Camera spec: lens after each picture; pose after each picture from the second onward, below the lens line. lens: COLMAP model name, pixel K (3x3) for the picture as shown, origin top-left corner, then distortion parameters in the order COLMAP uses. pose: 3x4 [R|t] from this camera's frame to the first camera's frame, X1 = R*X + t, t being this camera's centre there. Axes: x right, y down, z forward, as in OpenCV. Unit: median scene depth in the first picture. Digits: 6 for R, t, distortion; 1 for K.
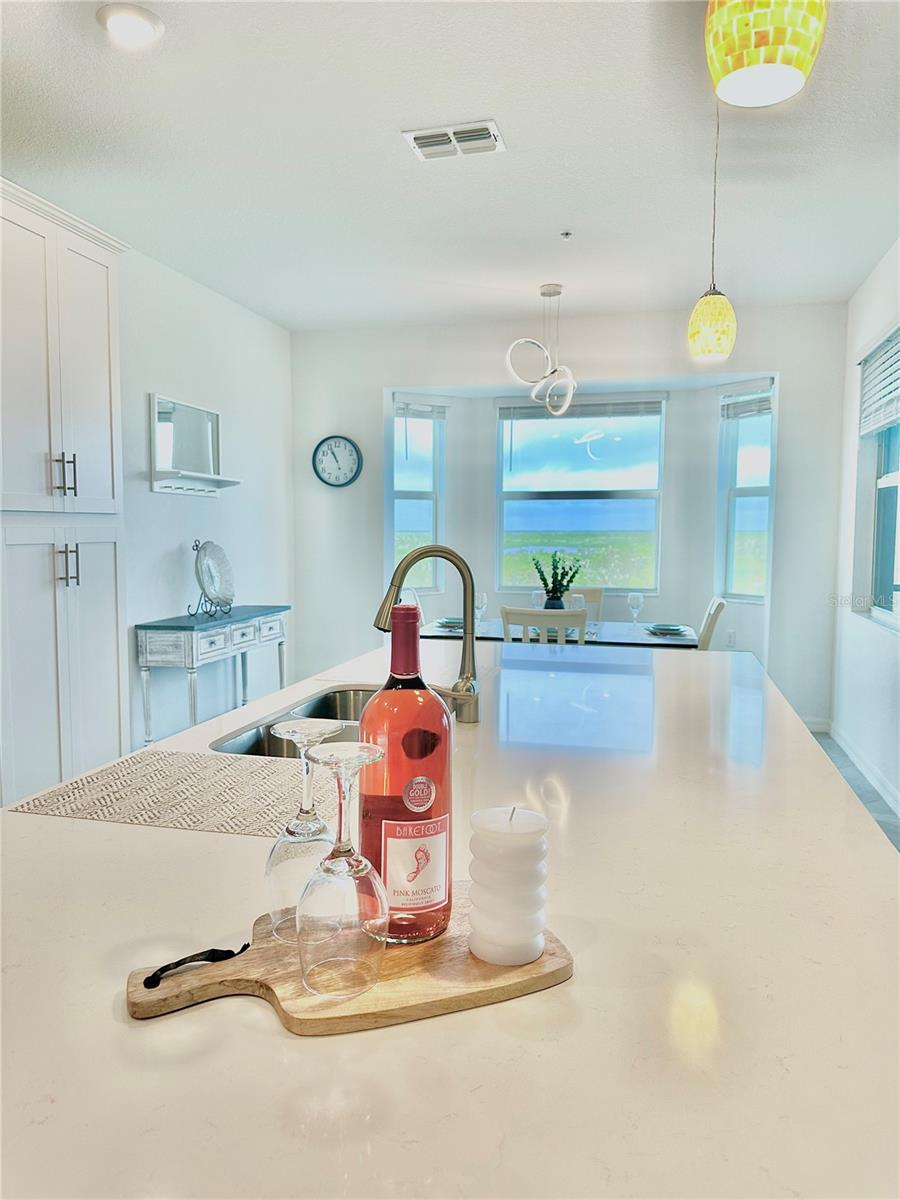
lens RADIAL K [[840.4, 0, 450.0], [0, 840.4, 600.0], [0, 0, 1]] dist [0.171692, -0.312651]
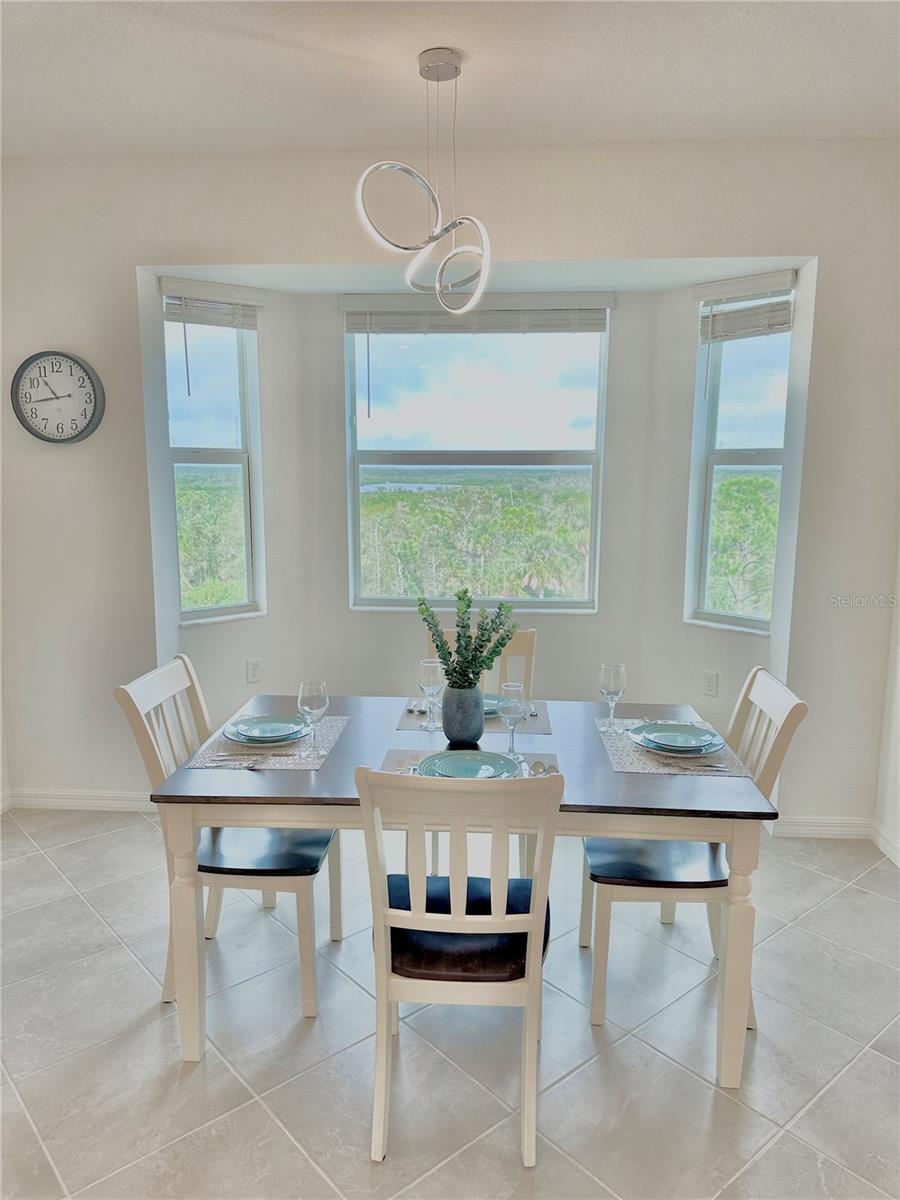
lens RADIAL K [[840.4, 0, 450.0], [0, 840.4, 600.0], [0, 0, 1]] dist [0.171692, -0.312651]
pose [[0.986103, -0.027207, 0.163894, 0.026987], [0.015181, 0.997129, 0.074188, -0.070159], [-0.165442, -0.070669, 0.983684, 0.396946]]
